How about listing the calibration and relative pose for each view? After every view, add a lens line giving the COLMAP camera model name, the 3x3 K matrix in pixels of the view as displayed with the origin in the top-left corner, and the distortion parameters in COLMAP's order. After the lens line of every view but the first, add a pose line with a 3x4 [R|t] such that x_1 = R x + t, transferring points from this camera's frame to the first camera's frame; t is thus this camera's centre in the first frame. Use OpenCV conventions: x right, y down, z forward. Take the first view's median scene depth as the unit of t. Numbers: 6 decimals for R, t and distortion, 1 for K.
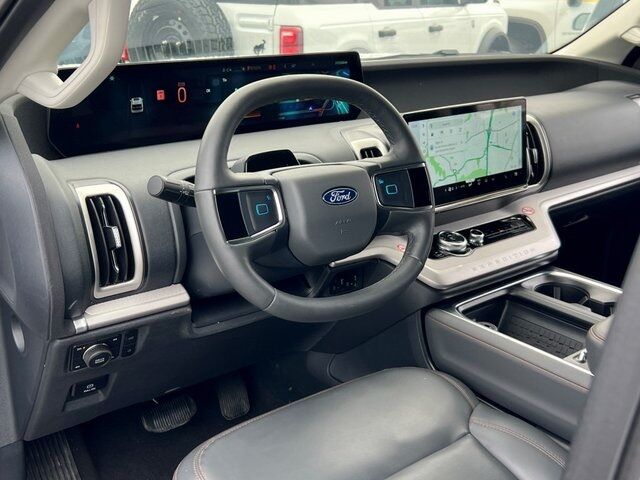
lens RADIAL K [[736.9, 0, 320.0], [0, 736.9, 240.0], [0, 0, 1]] dist [0.125643, 0.003546]
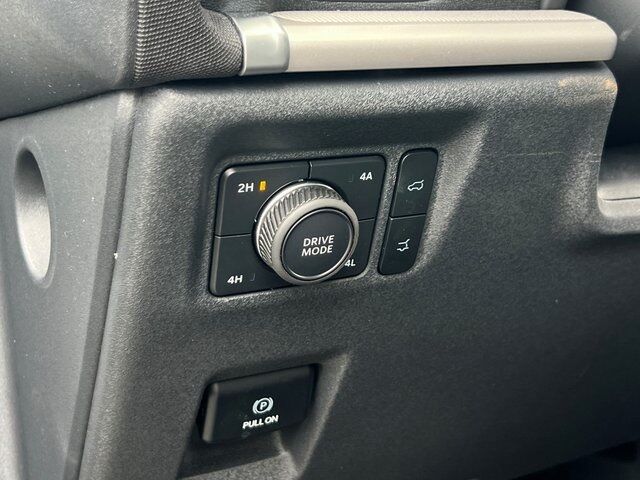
lens RADIAL K [[888.7, 0, 320.0], [0, 888.7, 240.0], [0, 0, 1]] dist [0.023609, 0.032890]
pose [[0.990565, -0.076337, -0.113814, -0.249333], [0.049389, 0.973539, -0.223121, 0.218462], [0.127835, 0.215395, 0.968124, 0.678358]]
